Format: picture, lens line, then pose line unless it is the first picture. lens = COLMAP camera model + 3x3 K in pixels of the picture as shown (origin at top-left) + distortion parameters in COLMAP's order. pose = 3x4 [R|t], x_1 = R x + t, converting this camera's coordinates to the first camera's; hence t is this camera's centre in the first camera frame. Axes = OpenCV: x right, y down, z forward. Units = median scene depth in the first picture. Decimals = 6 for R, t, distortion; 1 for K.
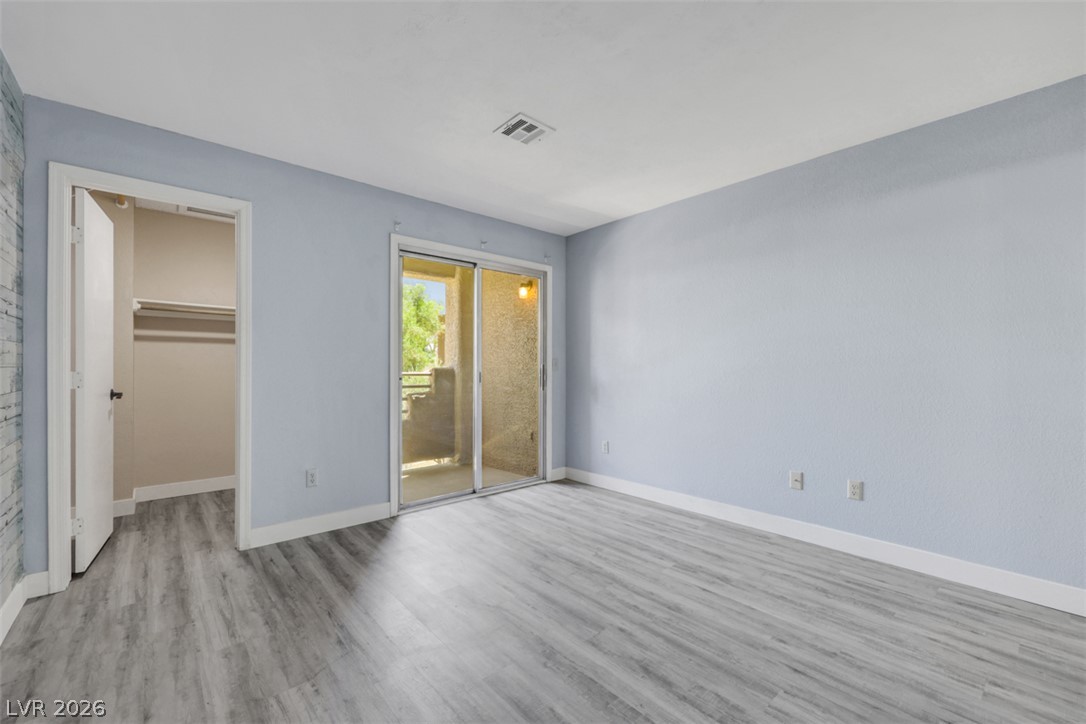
lens RADIAL K [[444.5, 0, 544.9], [0, 444.5, 363.1], [0, 0, 1]] dist [0.000523, 0.000147]
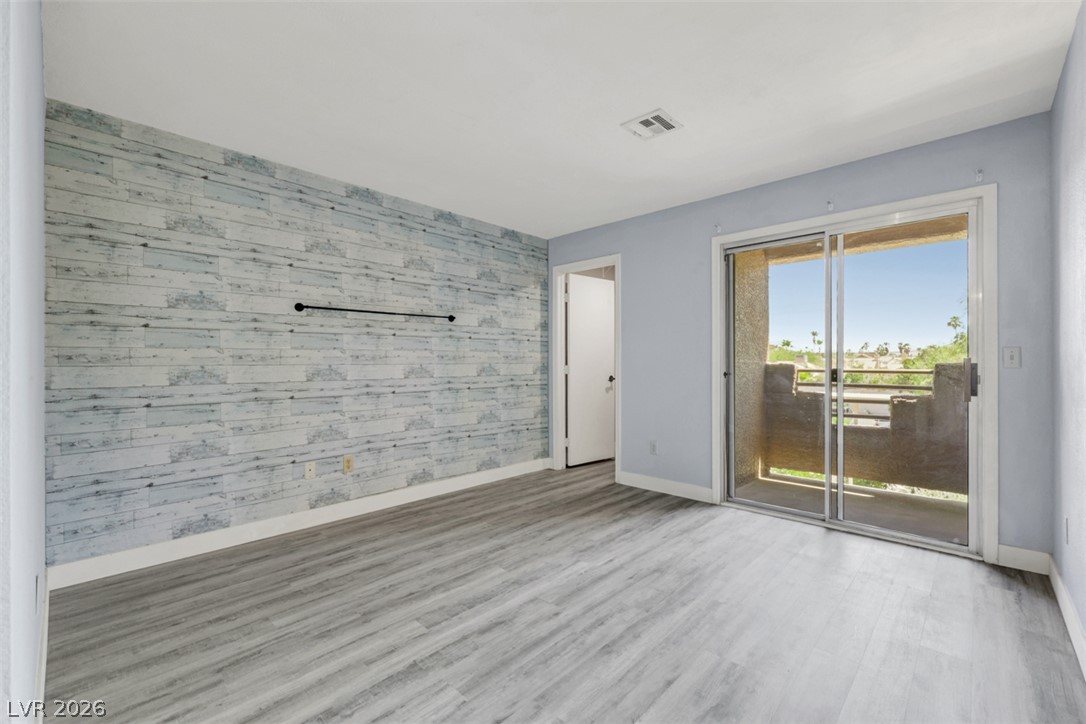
lens RADIAL K [[456.7, 0, 543.6], [0, 456.7, 360.7], [0, 0, 1]] dist [-0.000568, 0.000340]
pose [[0.094653, -0.006859, -0.995487, 1.104064], [0.010488, 0.999928, -0.005893, 0.010035], [0.995455, -0.009883, 0.094718, 0.777645]]
